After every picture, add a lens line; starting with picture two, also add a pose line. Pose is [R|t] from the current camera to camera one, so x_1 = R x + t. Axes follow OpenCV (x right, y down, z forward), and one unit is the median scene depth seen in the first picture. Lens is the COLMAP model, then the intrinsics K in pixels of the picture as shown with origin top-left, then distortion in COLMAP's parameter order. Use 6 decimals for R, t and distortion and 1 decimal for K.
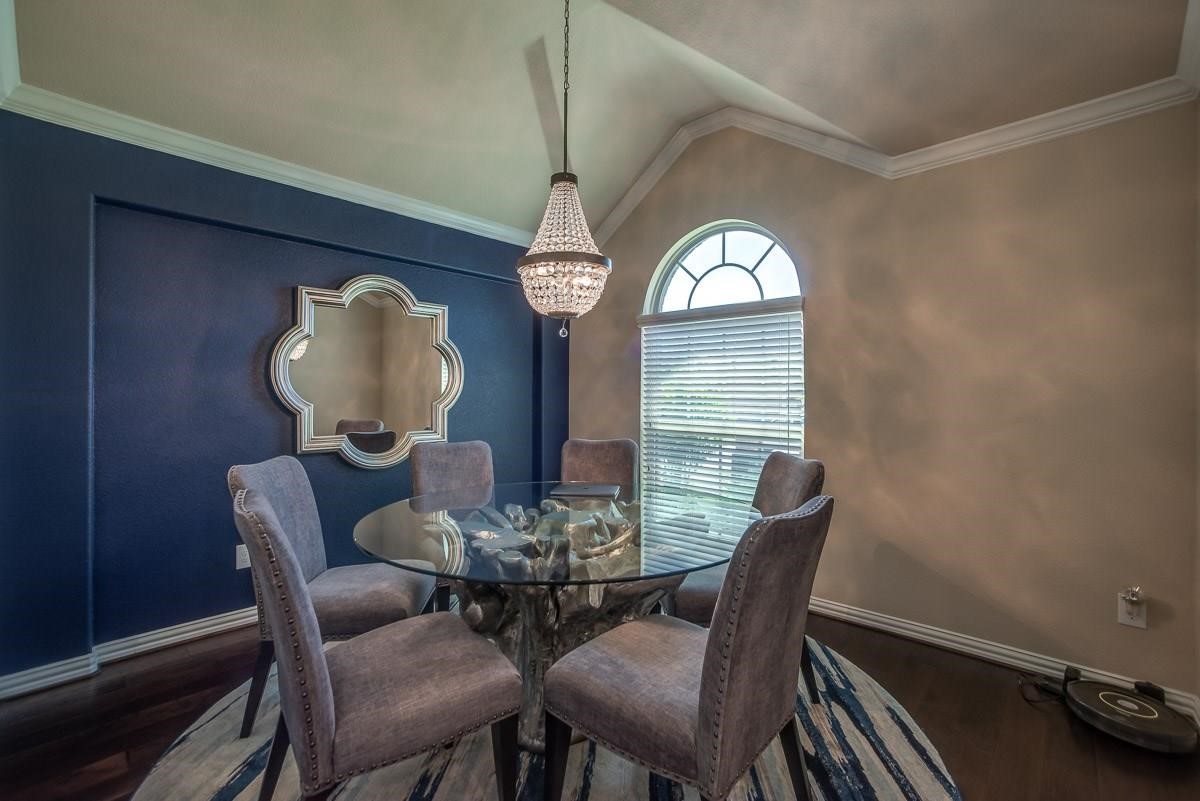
lens RADIAL K [[516.3, 0, 602.6], [0, 516.3, 397.3], [0, 0, 1]] dist [-0.029187, 0.000336]
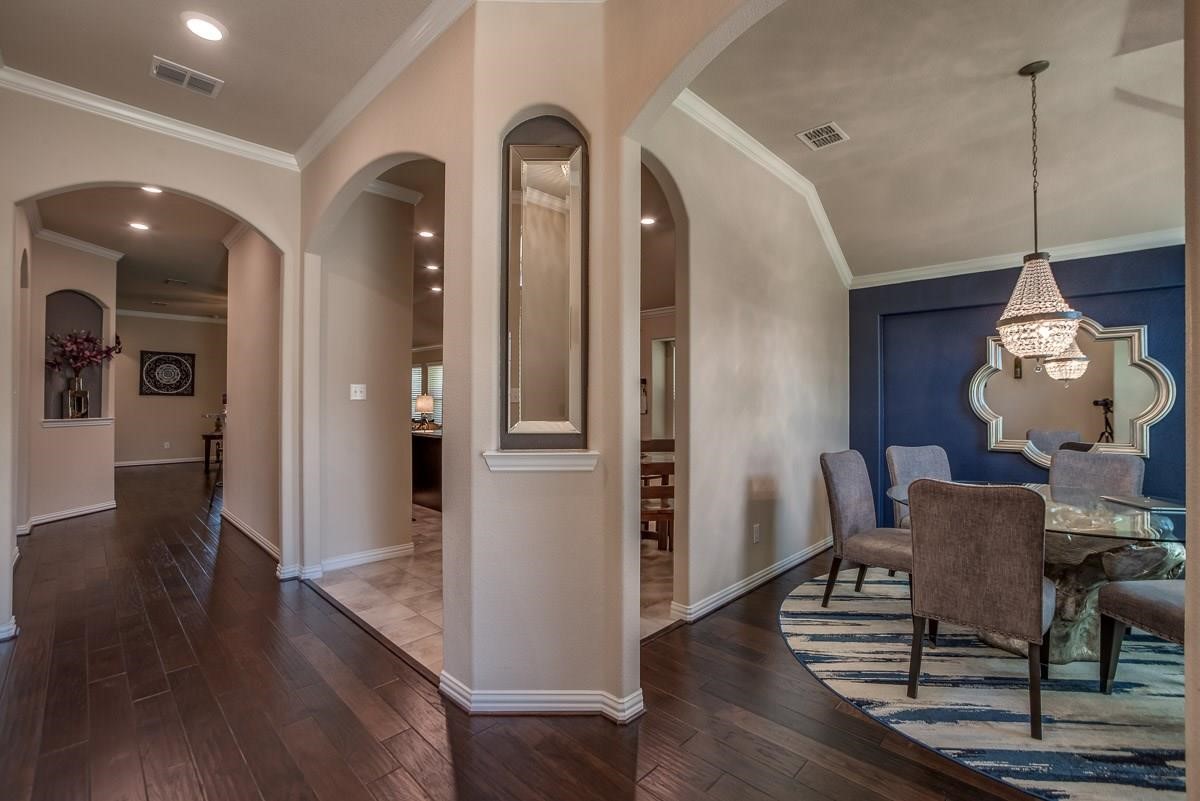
lens RADIAL K [[526.9, 0, 605.0], [0, 526.9, 398.2], [0, 0, 1]] dist [-0.050317, 0.021573]
pose [[-0.020036, -0.009138, -0.999757, 0.900837], [0.001180, 0.999957, -0.009164, -0.025709], [0.999799, -0.001363, -0.020024, -0.083421]]
